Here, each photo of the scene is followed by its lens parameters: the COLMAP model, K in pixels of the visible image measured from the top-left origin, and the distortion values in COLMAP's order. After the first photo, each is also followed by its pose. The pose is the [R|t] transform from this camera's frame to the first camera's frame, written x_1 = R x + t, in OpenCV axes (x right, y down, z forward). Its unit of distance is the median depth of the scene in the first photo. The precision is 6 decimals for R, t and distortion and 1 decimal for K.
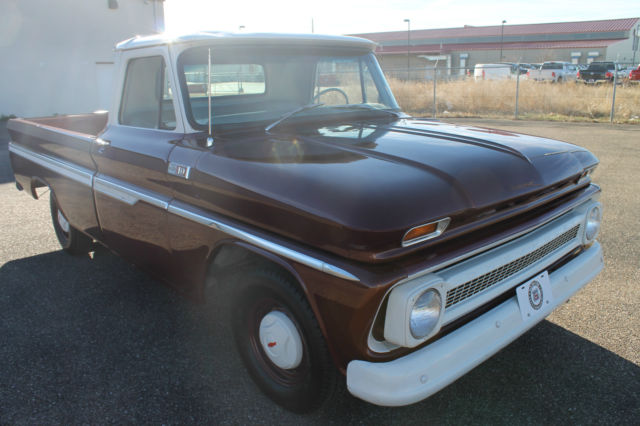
lens RADIAL K [[534.5, 0, 320.0], [0, 534.5, 213.0], [0, 0, 1]] dist [-0.172520, 0.200345]
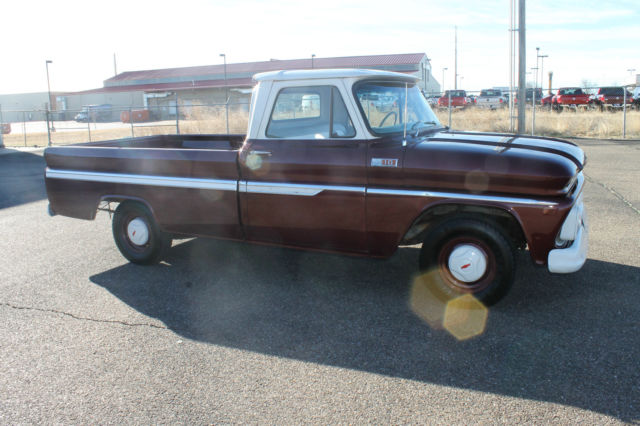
lens RADIAL K [[534.5, 0, 320.0], [0, 534.5, 213.0], [0, 0, 1]] dist [-0.172520, 0.200345]
pose [[0.945348, -0.075472, 0.317208, -0.809188], [0.094509, 0.994505, -0.045041, 0.096577], [-0.312065, 0.072558, 0.947286, -0.301880]]
